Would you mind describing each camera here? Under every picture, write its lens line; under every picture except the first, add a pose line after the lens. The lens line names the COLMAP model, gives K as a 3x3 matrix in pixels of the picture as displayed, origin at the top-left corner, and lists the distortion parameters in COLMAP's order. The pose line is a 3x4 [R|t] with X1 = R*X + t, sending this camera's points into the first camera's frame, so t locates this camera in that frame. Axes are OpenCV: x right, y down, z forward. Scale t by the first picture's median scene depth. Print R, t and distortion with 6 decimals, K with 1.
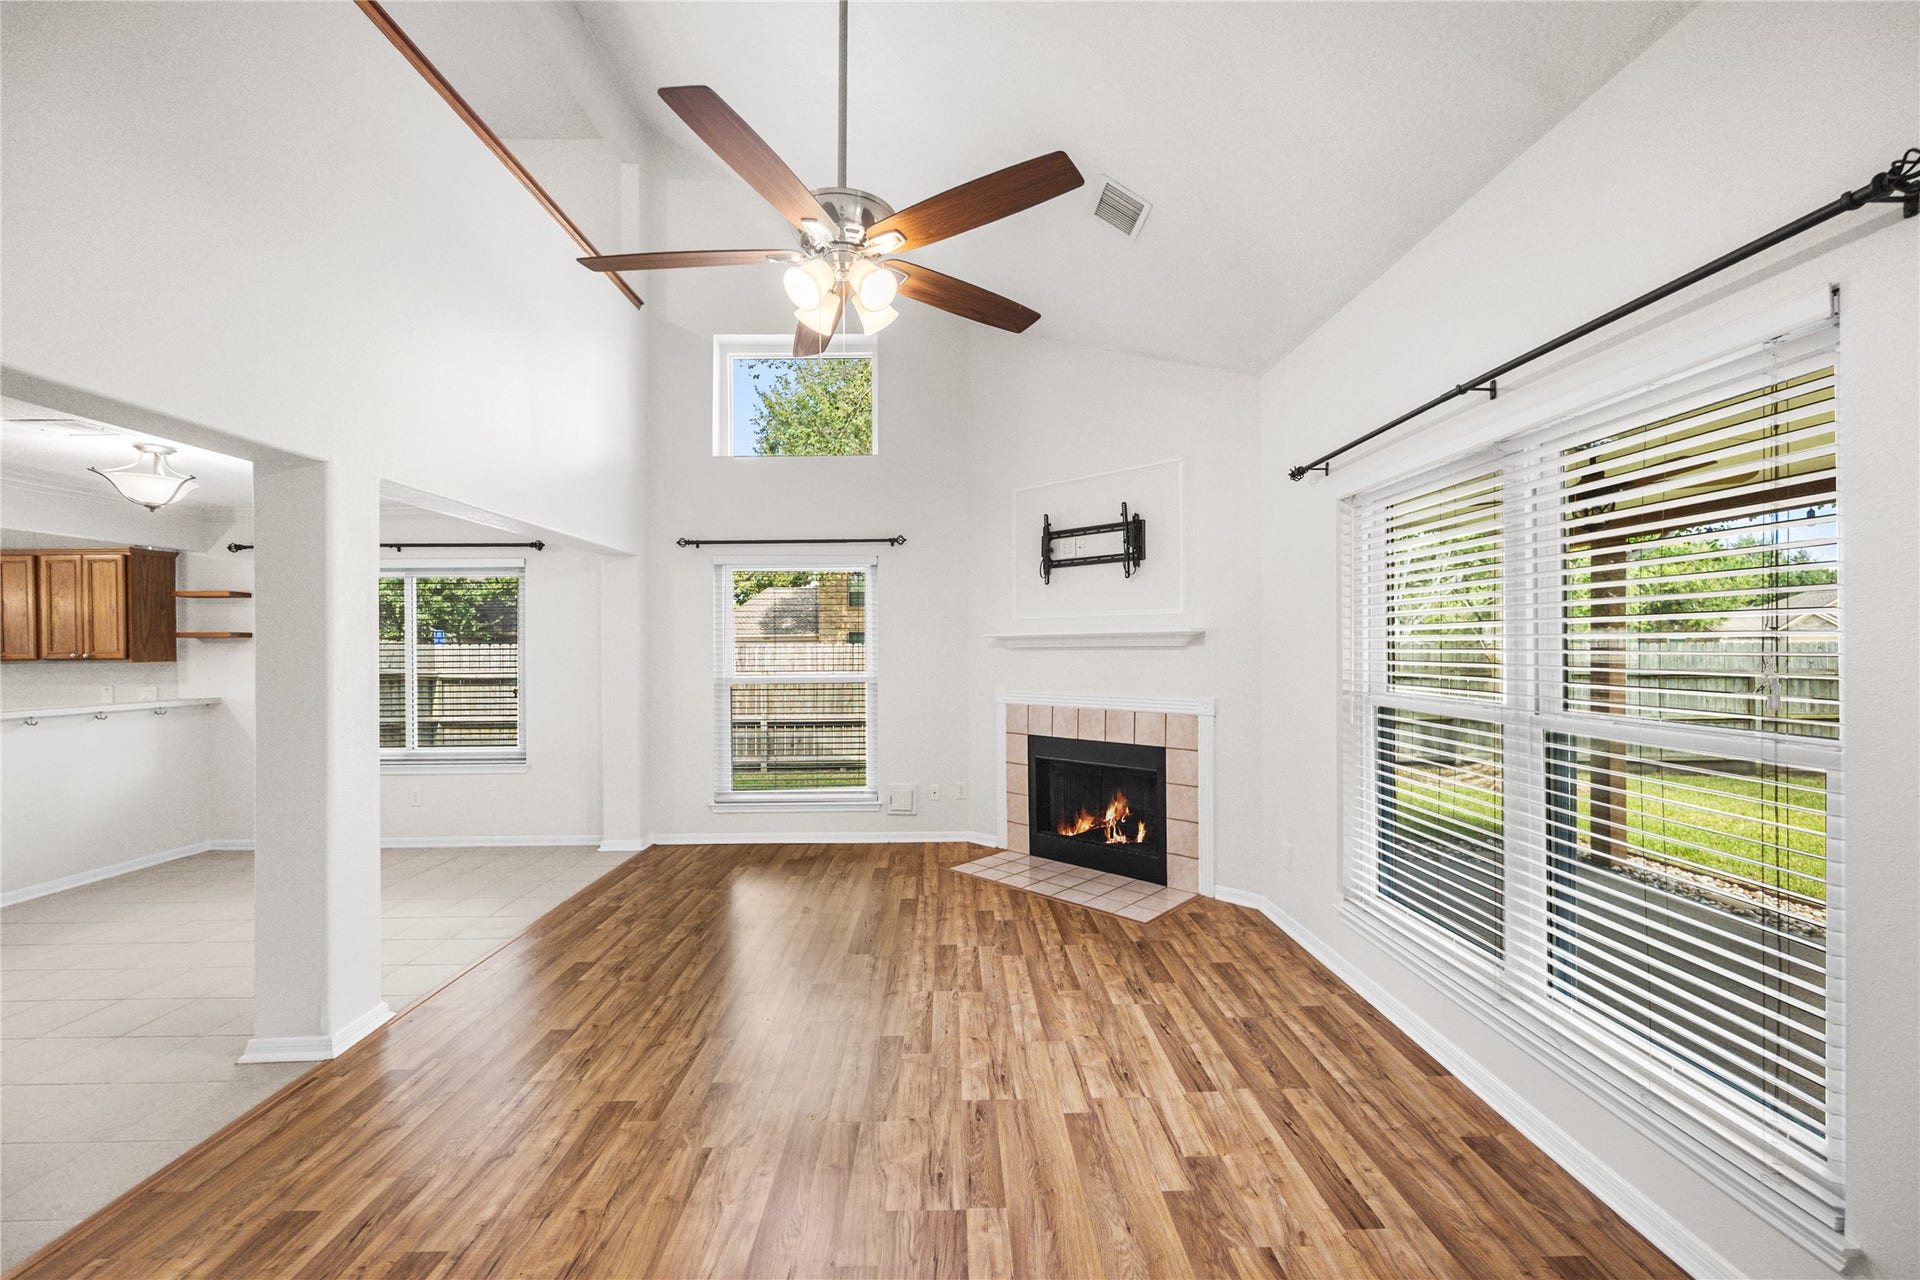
lens RADIAL K [[753.1, 0, 960.8], [0, 753.1, 649.7], [0, 0, 1]] dist [-0.001329, 0.000063]
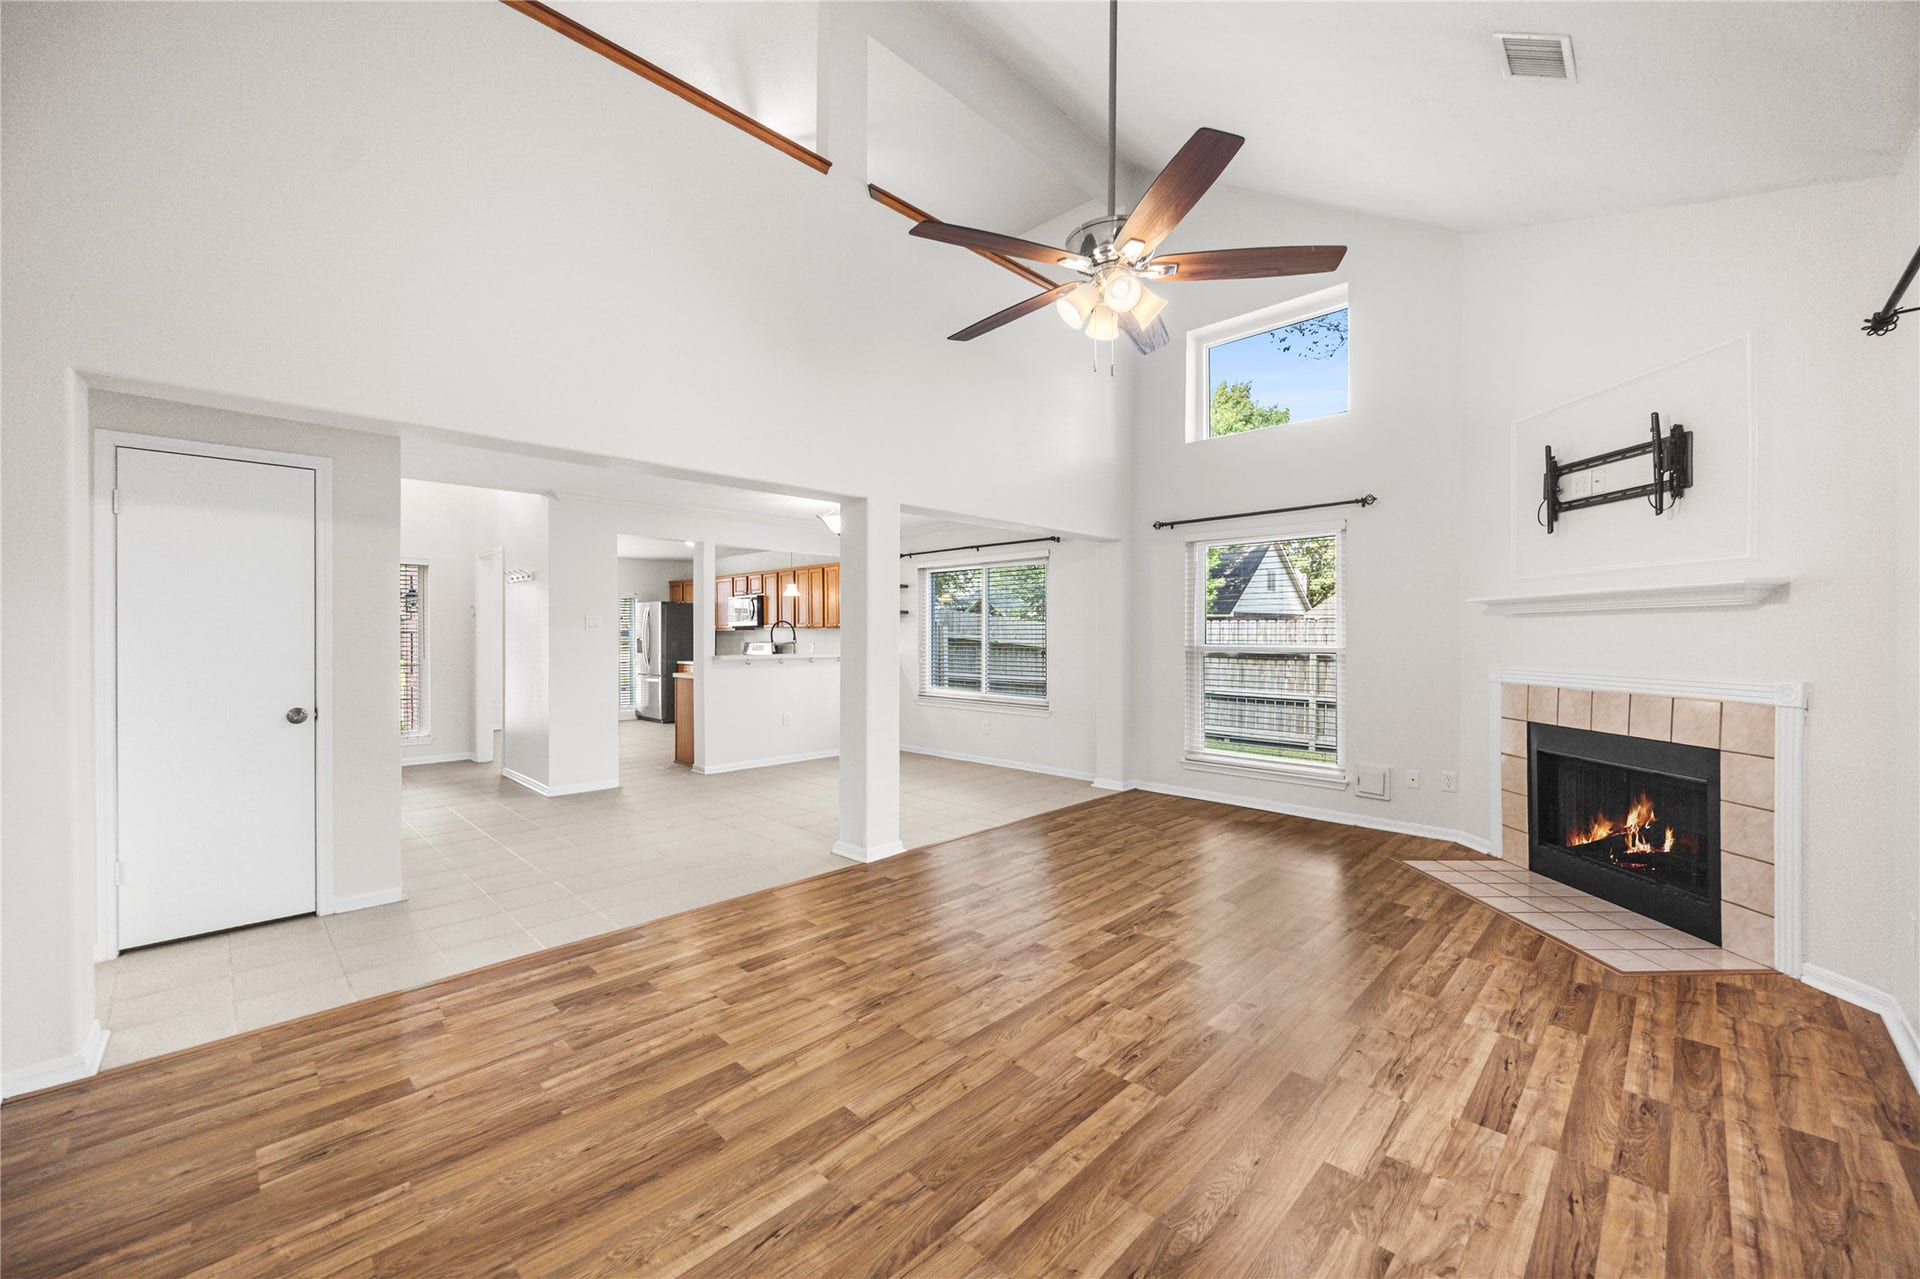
lens RADIAL K [[745.6, 0, 958.3], [0, 745.6, 634.8], [0, 0, 1]] dist [-0.002685, -0.000667]
pose [[0.701590, 0.007710, -0.712539, 0.267026], [-0.005416, 0.999970, 0.005488, 0.021919], [0.712560, 0.000009, 0.701611, 0.003497]]
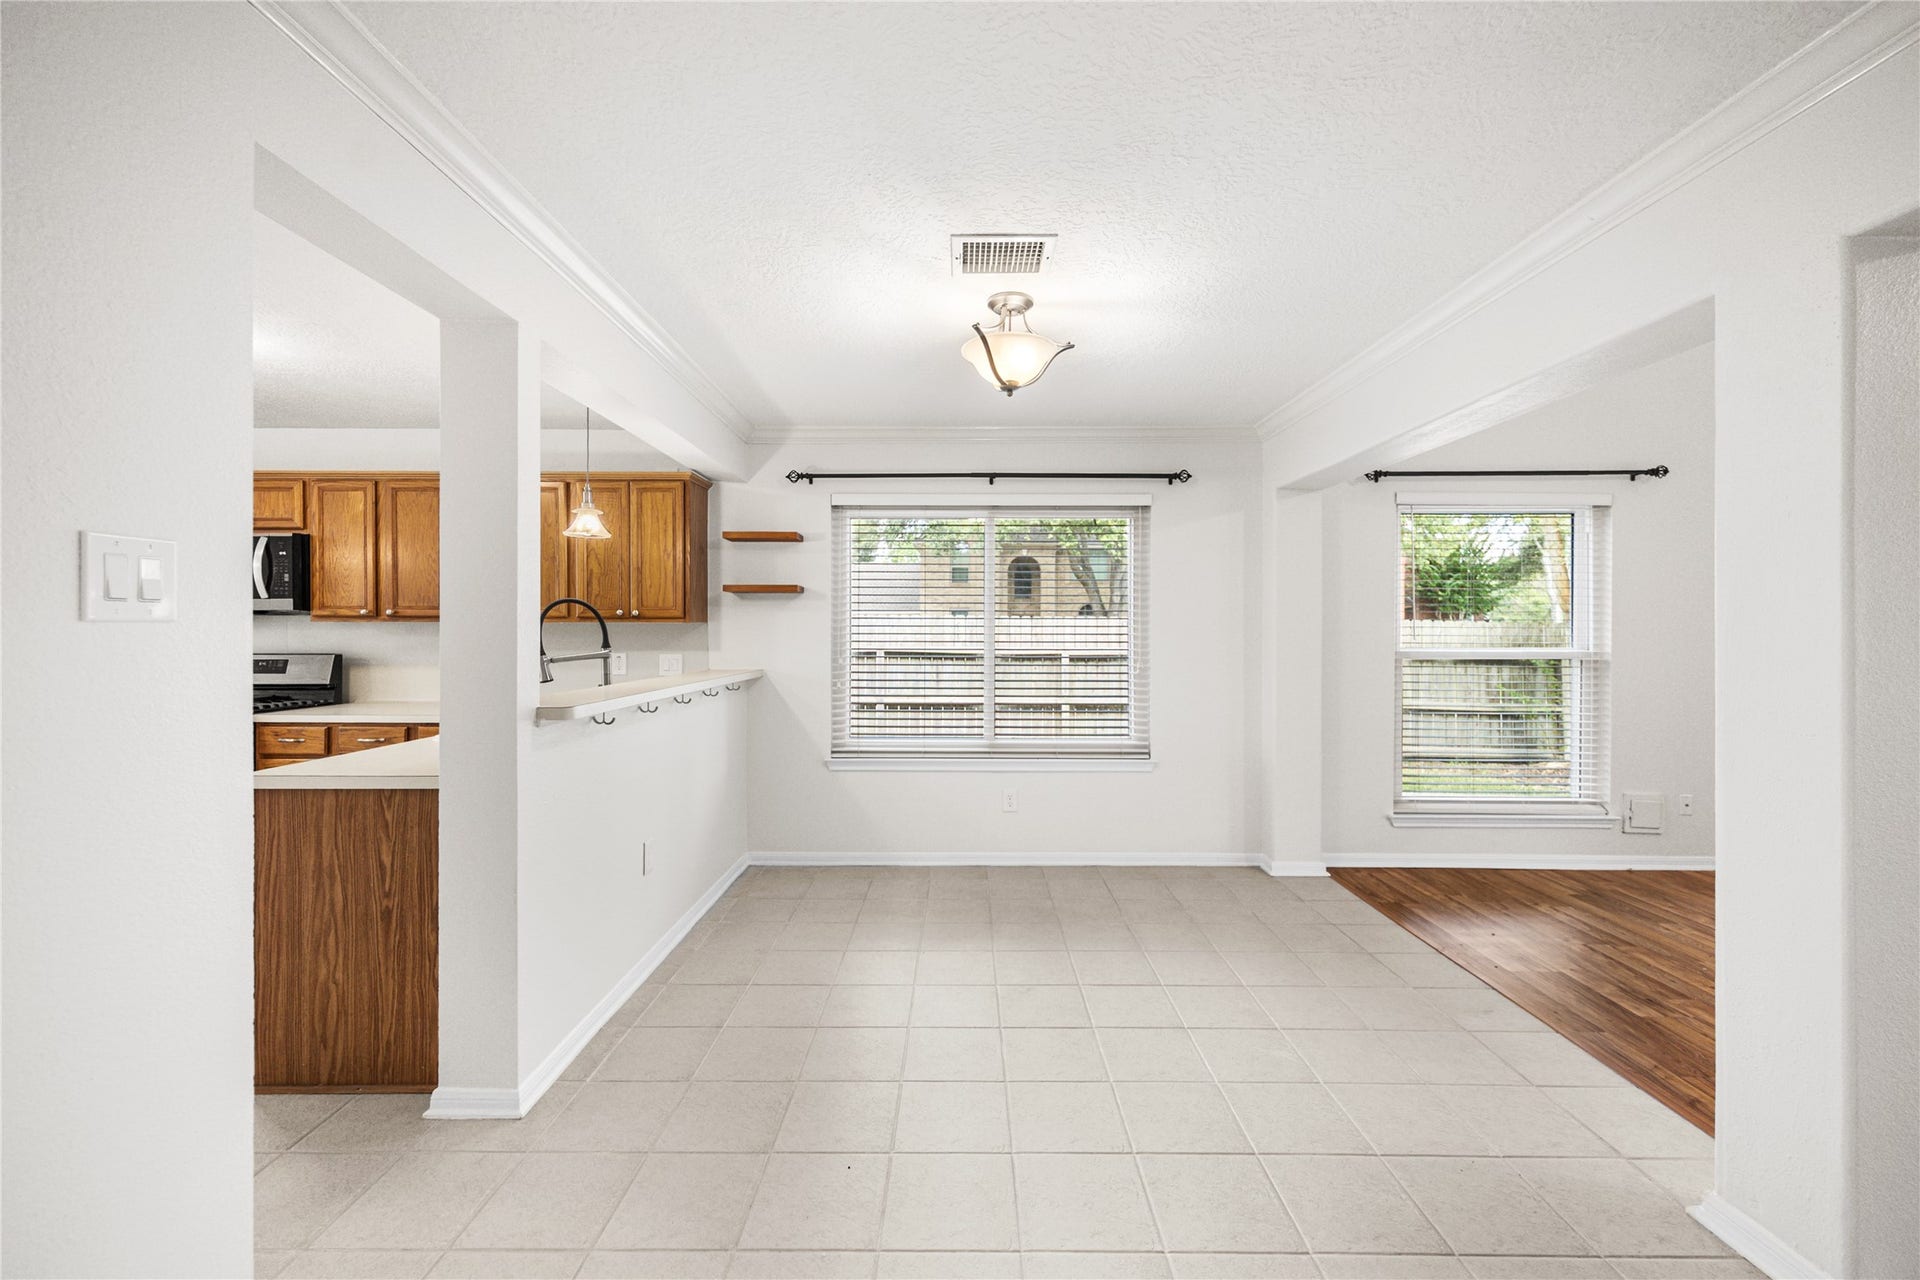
lens RADIAL K [[768.4, 0, 966.1], [0, 768.4, 629.3], [0, 0, 1]] dist [0.002455, 0.000112]
pose [[0.999765, 0.009950, -0.019274, -0.932151], [-0.009970, 0.999950, -0.000951, 0.025714], [0.019263, 0.001143, 0.999814, 0.257036]]
